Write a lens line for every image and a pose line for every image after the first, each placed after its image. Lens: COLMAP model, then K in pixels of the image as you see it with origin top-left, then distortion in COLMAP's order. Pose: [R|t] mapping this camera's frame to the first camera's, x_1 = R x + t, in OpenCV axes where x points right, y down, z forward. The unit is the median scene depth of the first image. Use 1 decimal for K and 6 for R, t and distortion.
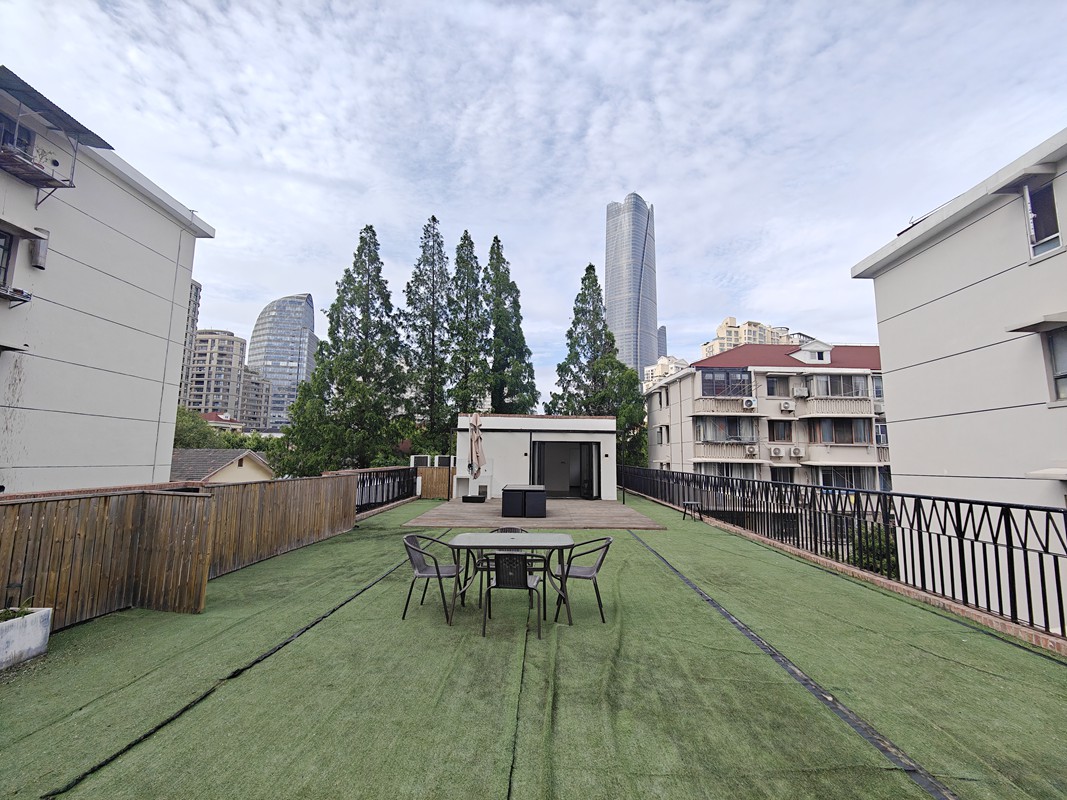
lens RADIAL K [[471.5, 0, 534.0], [0, 471.5, 401.9], [0, 0, 1]] dist [0.003087, 0.000144]
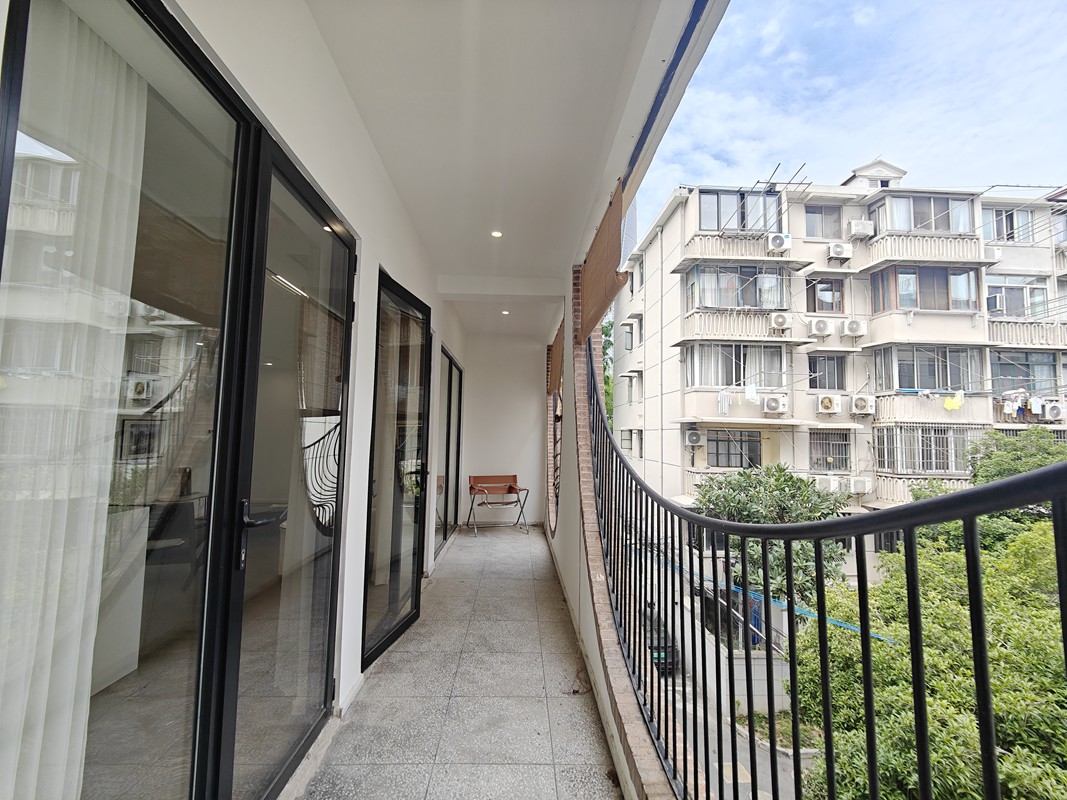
lens RADIAL K [[471.5, 0, 533.8], [0, 471.5, 408.3], [0, 0, 1]] dist [0.003087, 0.000144]
pose [[0.998628, 0.010843, 0.051229, 0.126432], [-0.012832, 0.999170, 0.038667, 0.190839], [-0.050768, -0.039272, 0.997938, 0.424733]]
